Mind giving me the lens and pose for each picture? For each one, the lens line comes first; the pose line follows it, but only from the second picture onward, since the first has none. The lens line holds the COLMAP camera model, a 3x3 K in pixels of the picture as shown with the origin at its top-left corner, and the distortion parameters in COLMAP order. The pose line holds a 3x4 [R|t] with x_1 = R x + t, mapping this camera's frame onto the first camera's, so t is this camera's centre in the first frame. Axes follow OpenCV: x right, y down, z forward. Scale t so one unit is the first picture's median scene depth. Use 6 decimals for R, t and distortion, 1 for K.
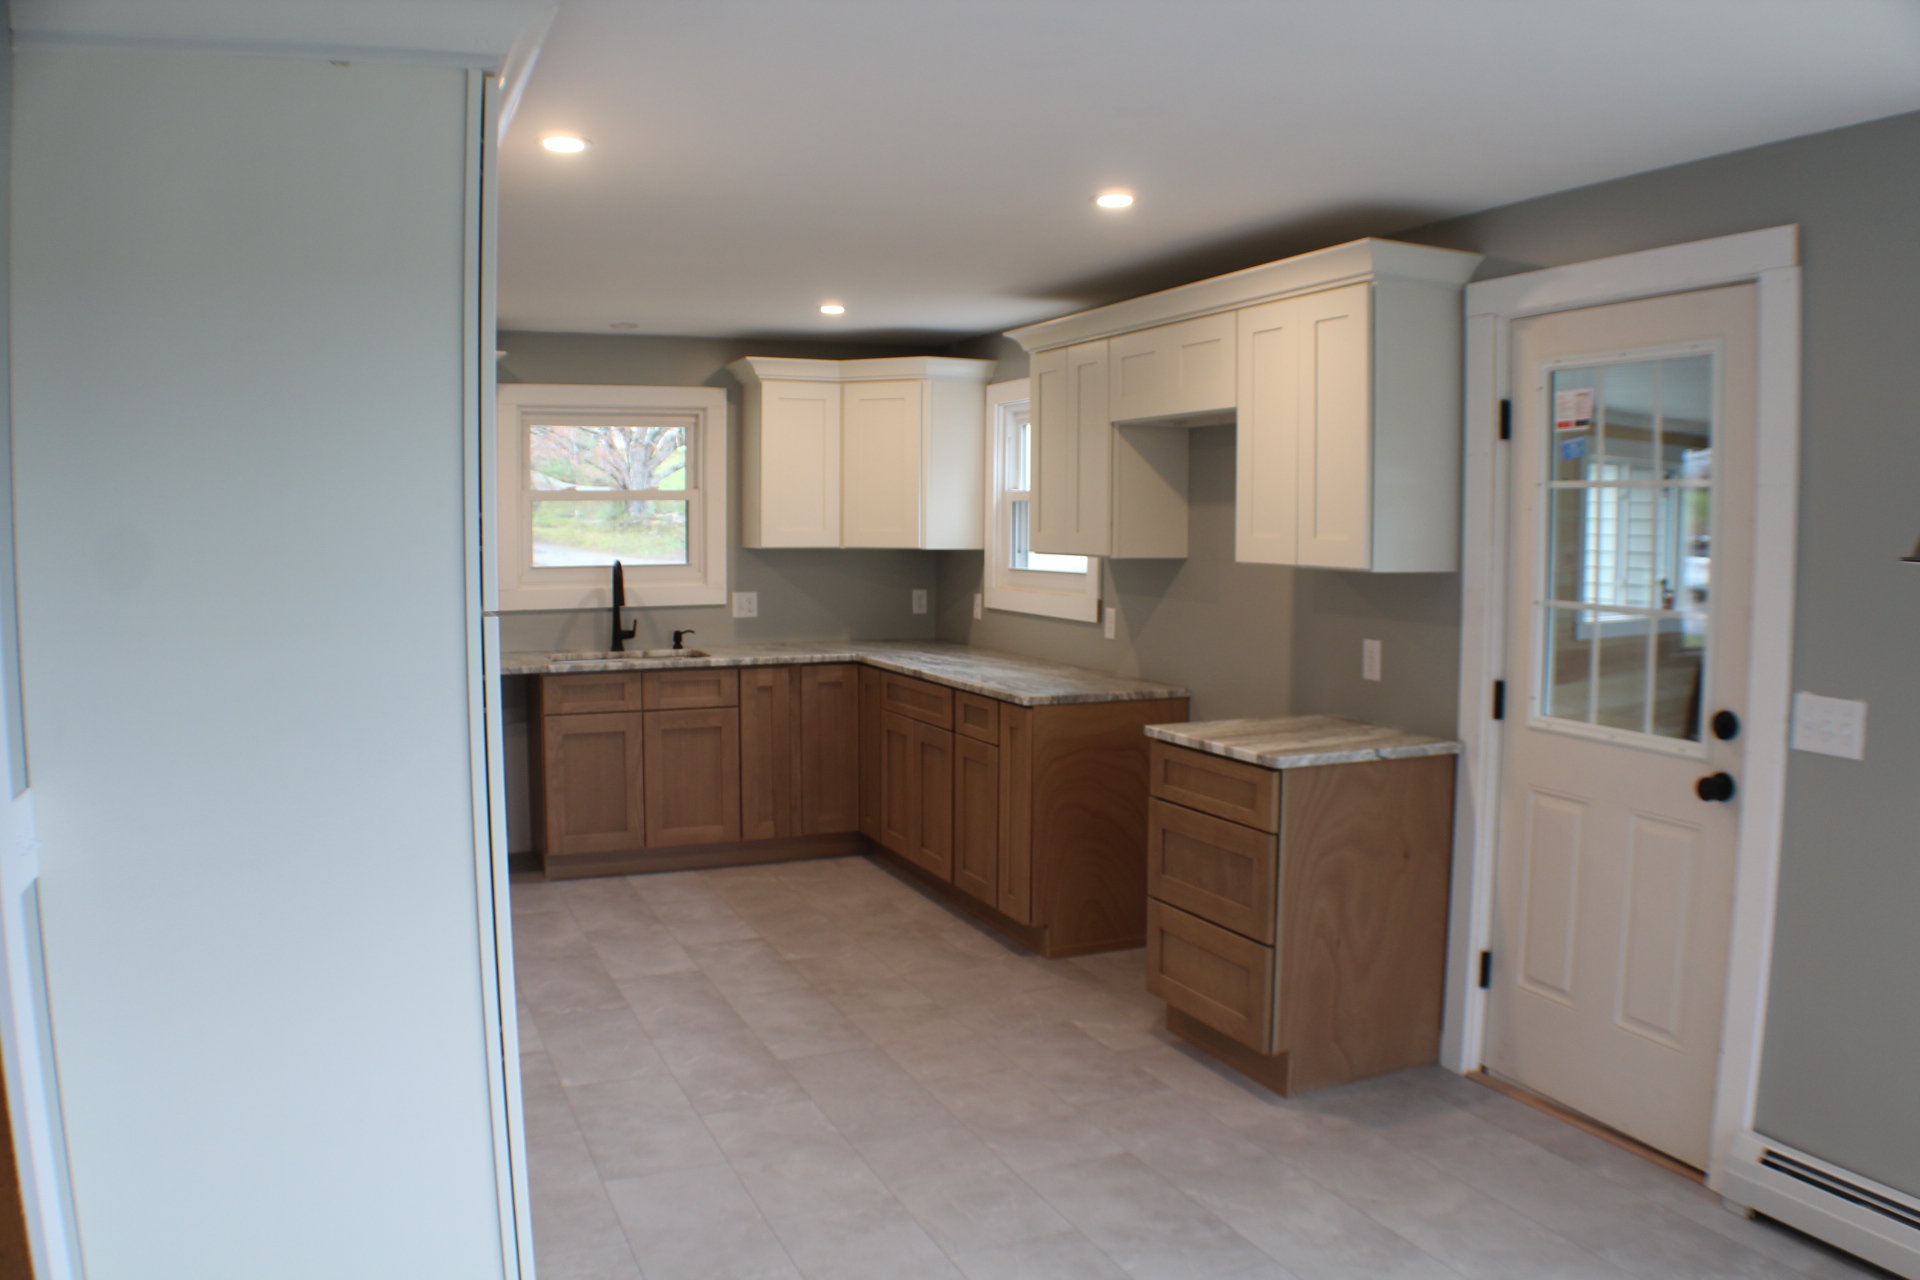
lens RADIAL K [[1473.0, 0, 960.0], [0, 1473.0, 640.0], [0, 0, 1]] dist [-0.218074, 0.085222]
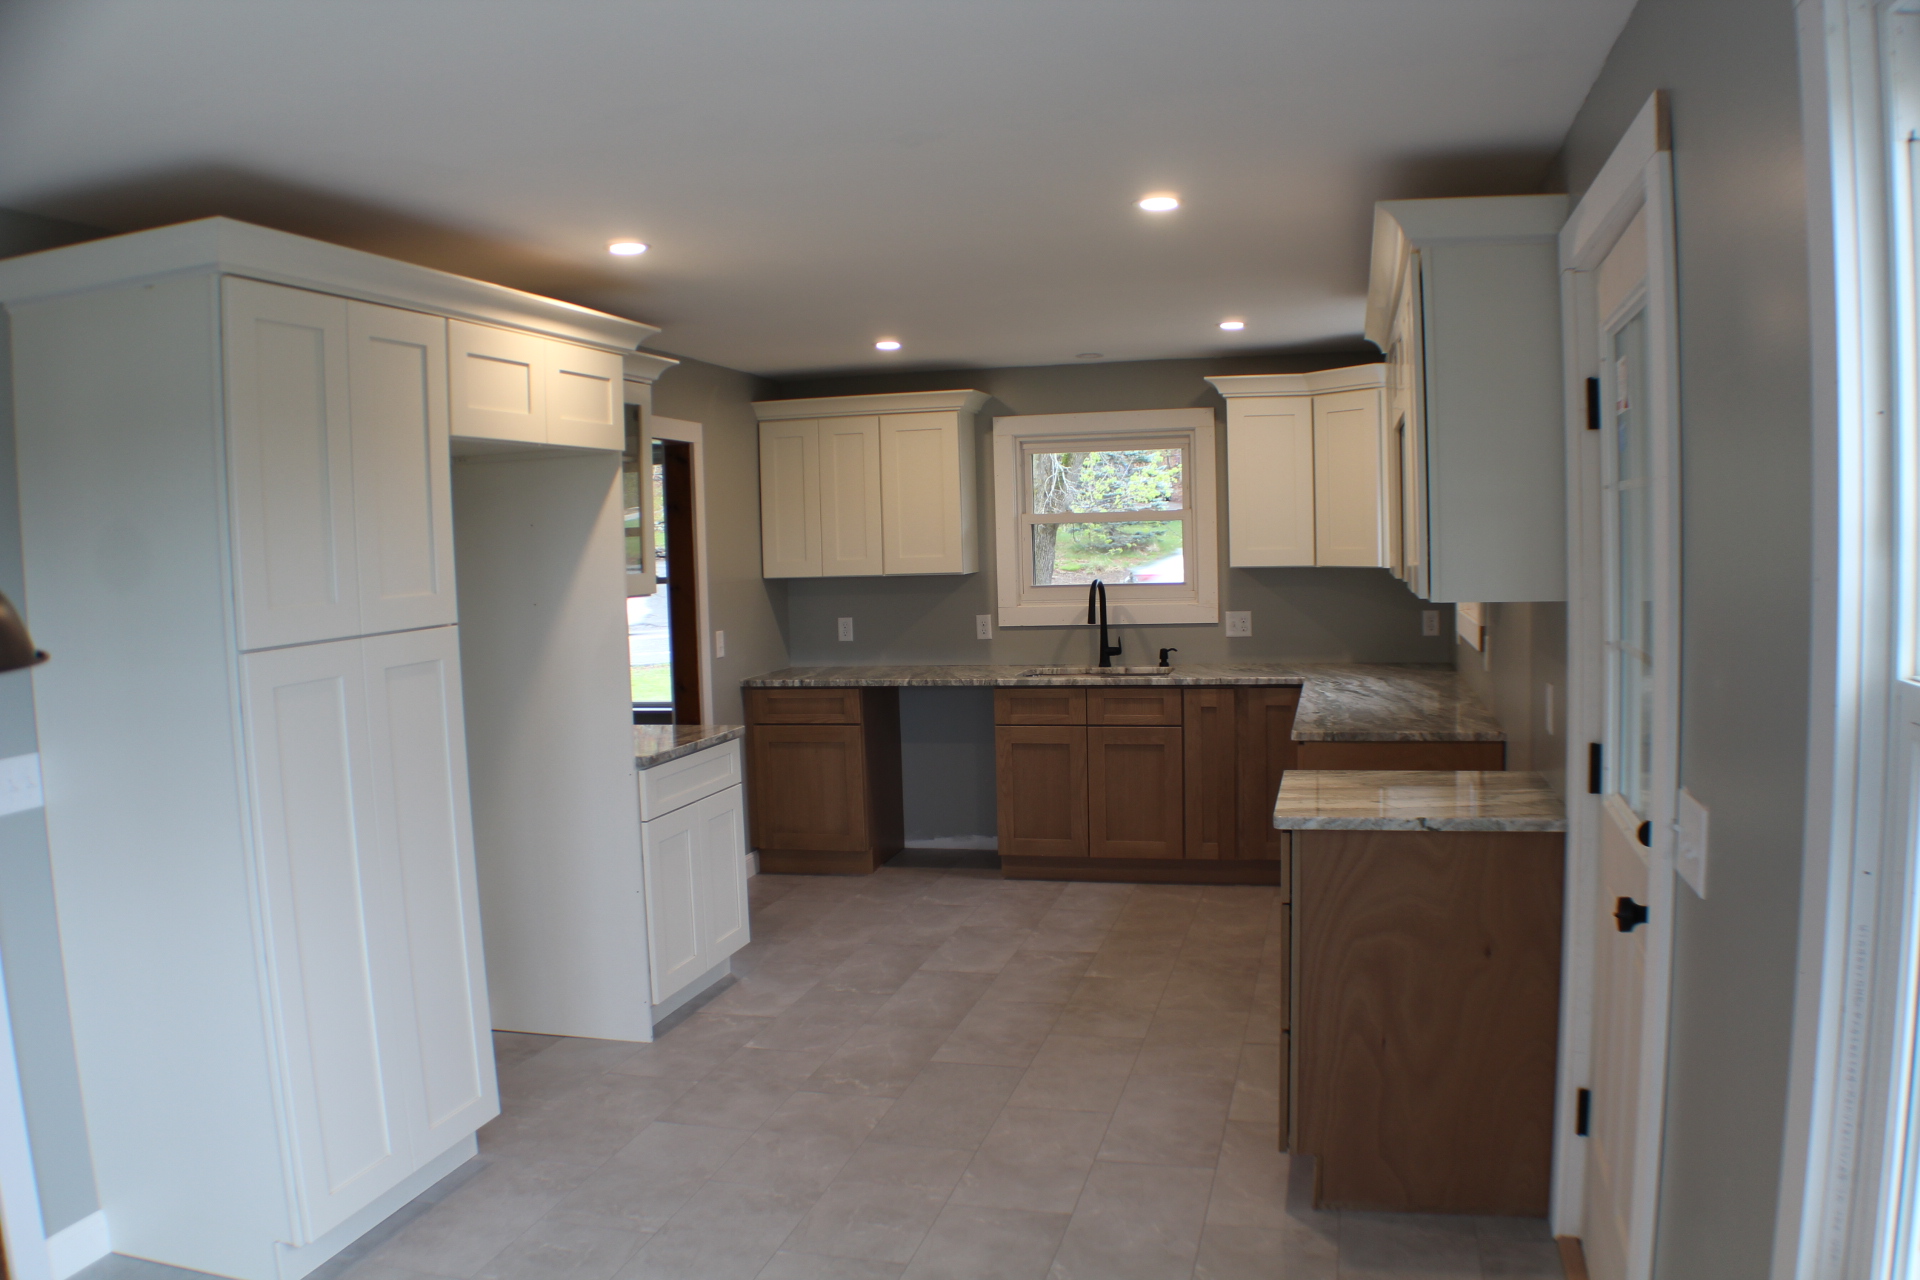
lens RADIAL K [[1473.0, 0, 960.0], [0, 1473.0, 640.0], [0, 0, 1]] dist [-0.218074, 0.085222]
pose [[0.786365, 0.019887, -0.617442, 0.472110], [-0.022211, 0.999746, 0.003914, -0.018953], [0.617362, 0.010636, 0.786607, 0.154551]]
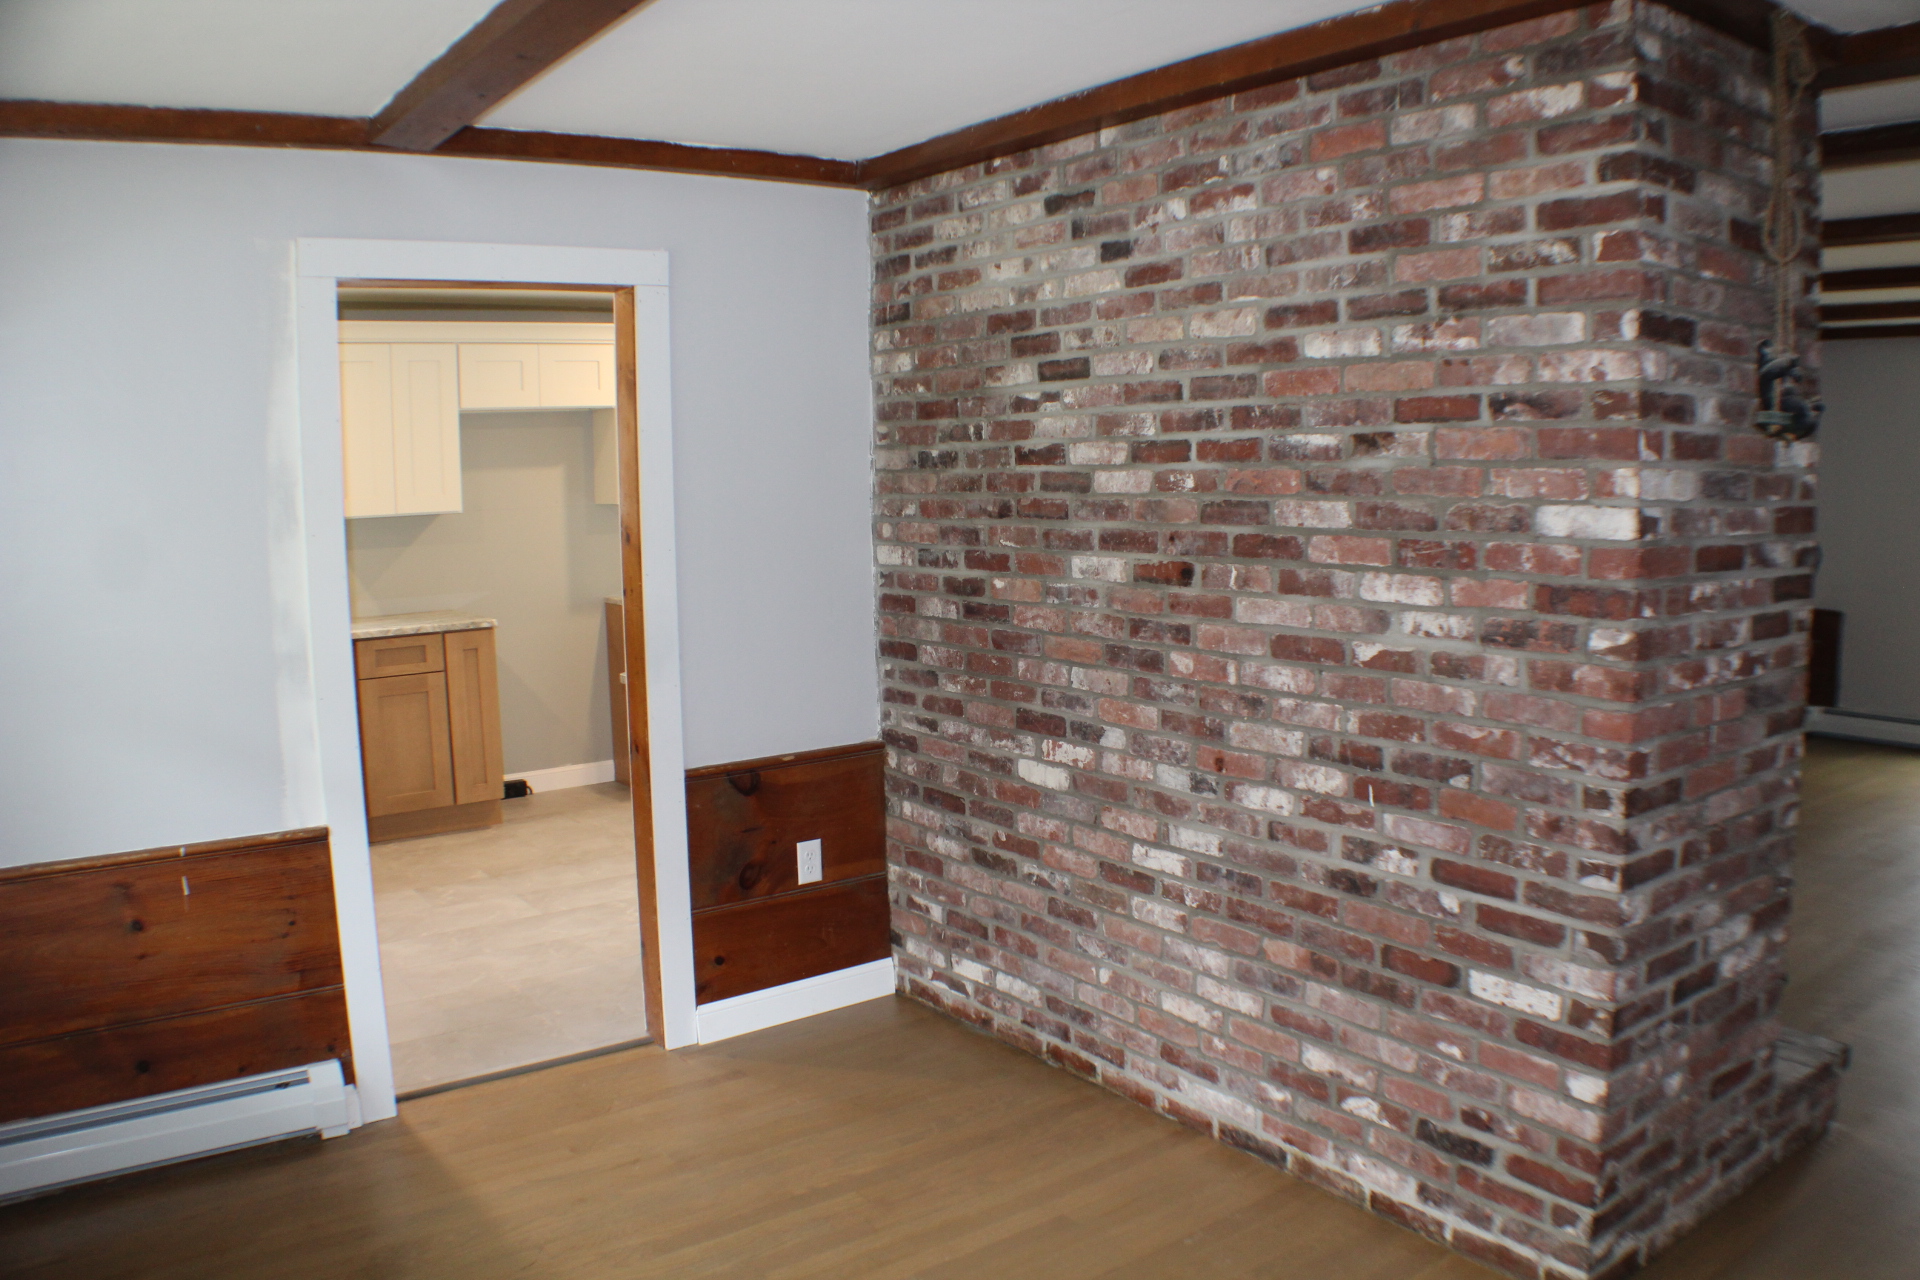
lens RADIAL K [[1473.0, 0, 960.0], [0, 1473.0, 640.0], [0, 0, 1]] dist [-0.218074, 0.085222]
pose [[-0.230320, -0.112887, 0.966545, -1.354566], [0.103191, 0.984815, 0.139610, -0.083365], [-0.967628, 0.131894, -0.215173, 0.928176]]
